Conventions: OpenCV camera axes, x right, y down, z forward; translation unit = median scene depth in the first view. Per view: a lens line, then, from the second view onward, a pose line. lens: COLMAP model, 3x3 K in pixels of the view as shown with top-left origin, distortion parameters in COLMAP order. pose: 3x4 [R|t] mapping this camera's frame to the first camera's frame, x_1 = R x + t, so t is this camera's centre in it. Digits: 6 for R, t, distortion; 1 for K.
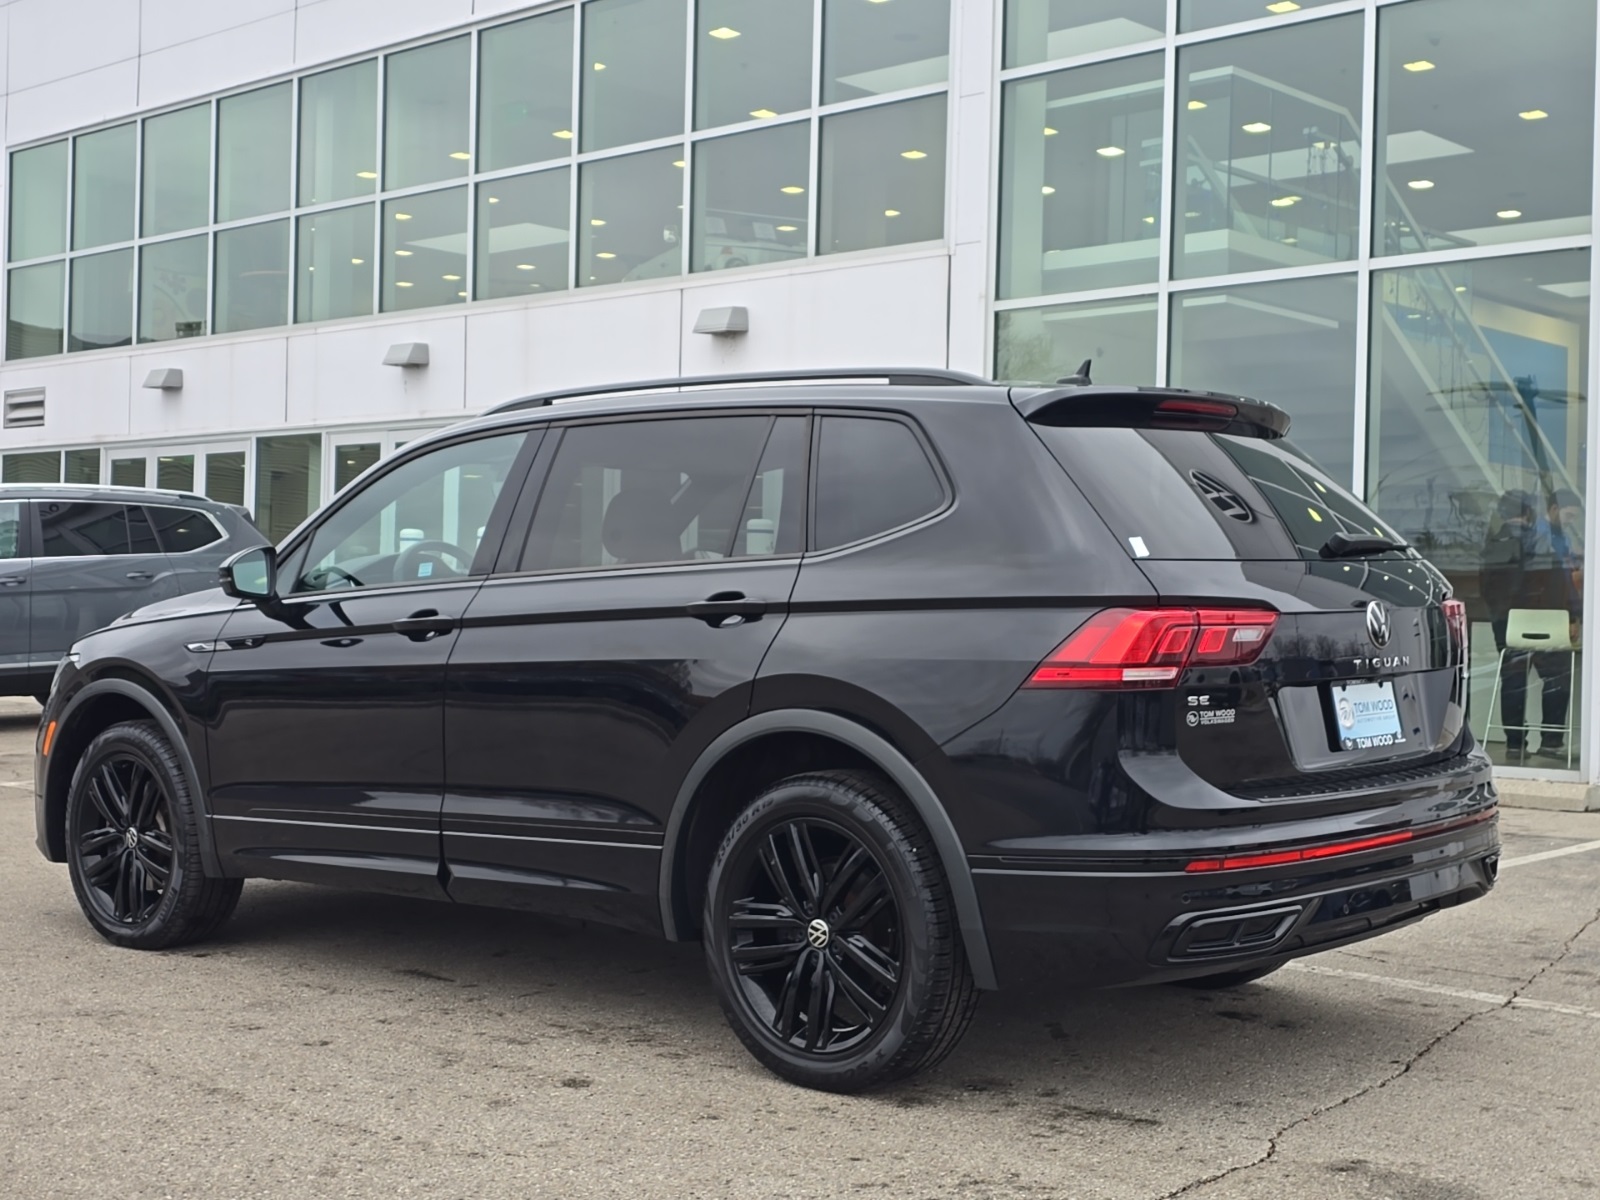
lens RADIAL K [[2138.5, 0, 800.0], [0, 2138.5, 600.0], [0, 0, 1]] dist [0.148208, -0.285494]
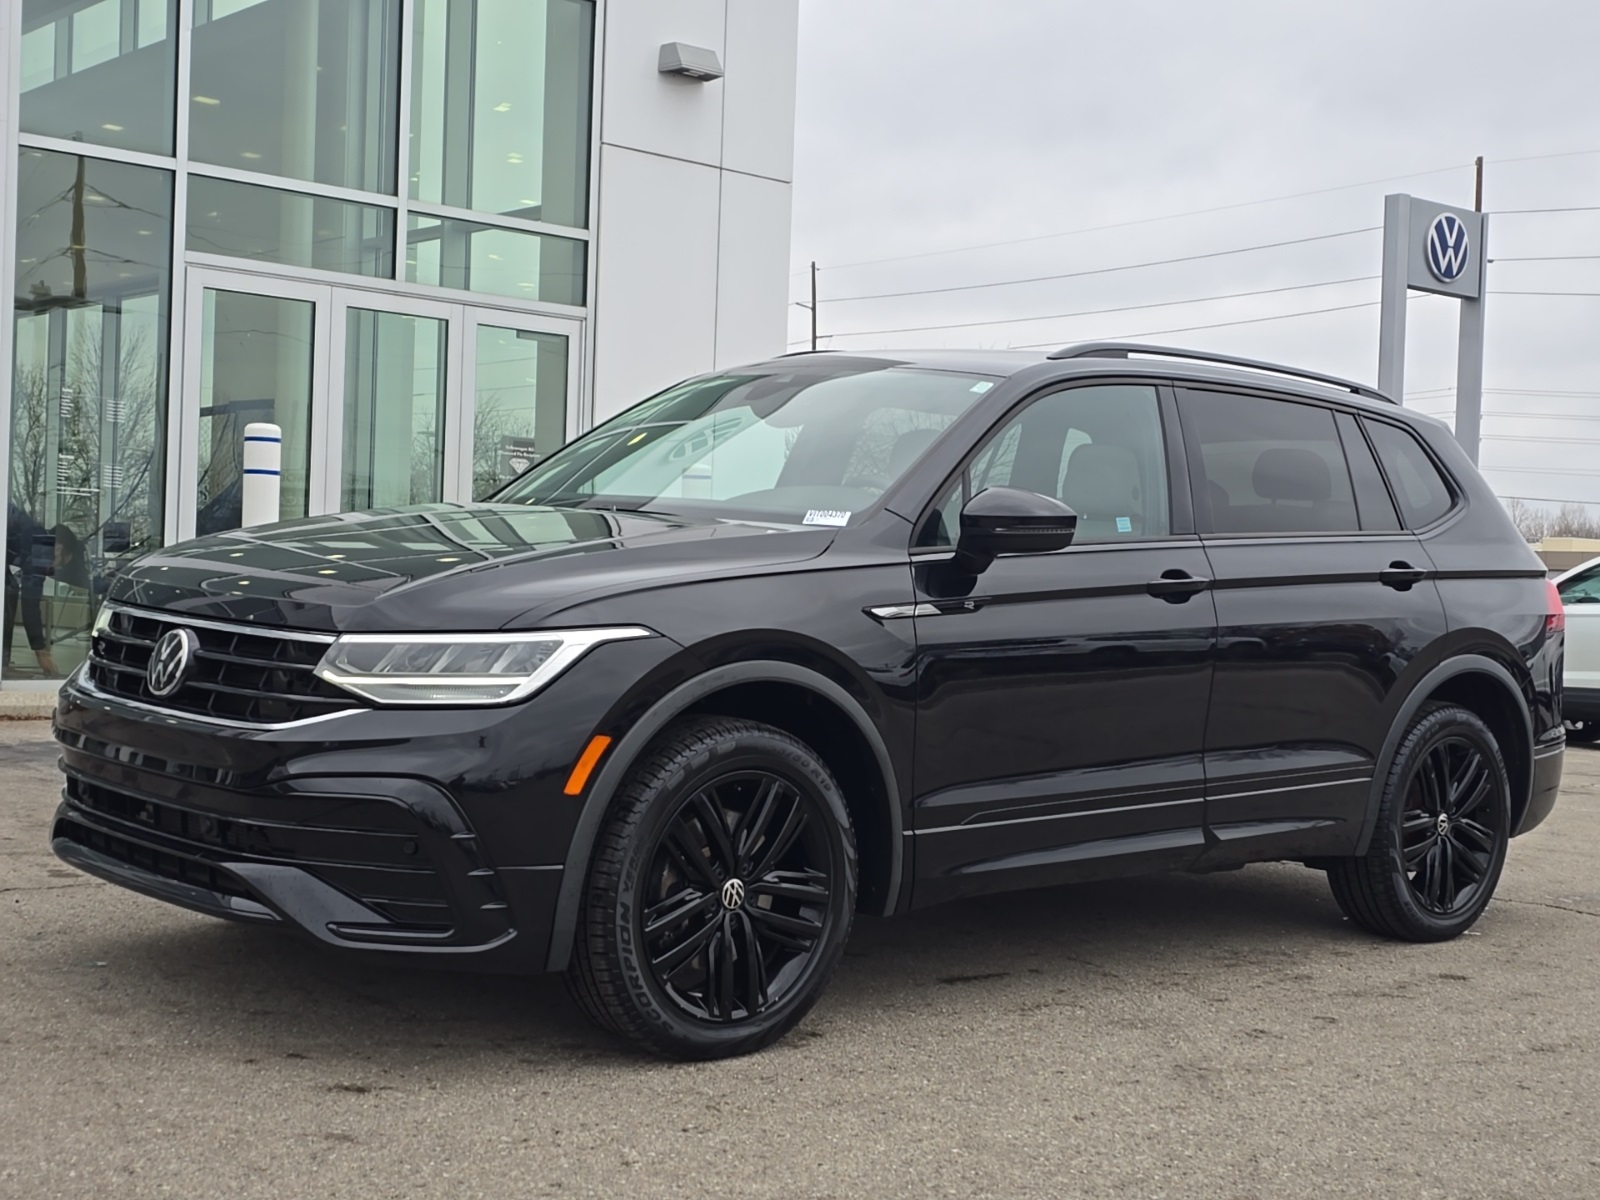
lens RADIAL K [[2138.5, 0, 800.0], [0, 2138.5, 600.0], [0, 0, 1]] dist [0.148208, -0.285494]
pose [[0.101696, -0.024661, 0.994510, -1.011699], [-0.041955, 0.998697, 0.029055, -0.002341], [-0.993930, -0.044679, 0.100528, 0.954079]]
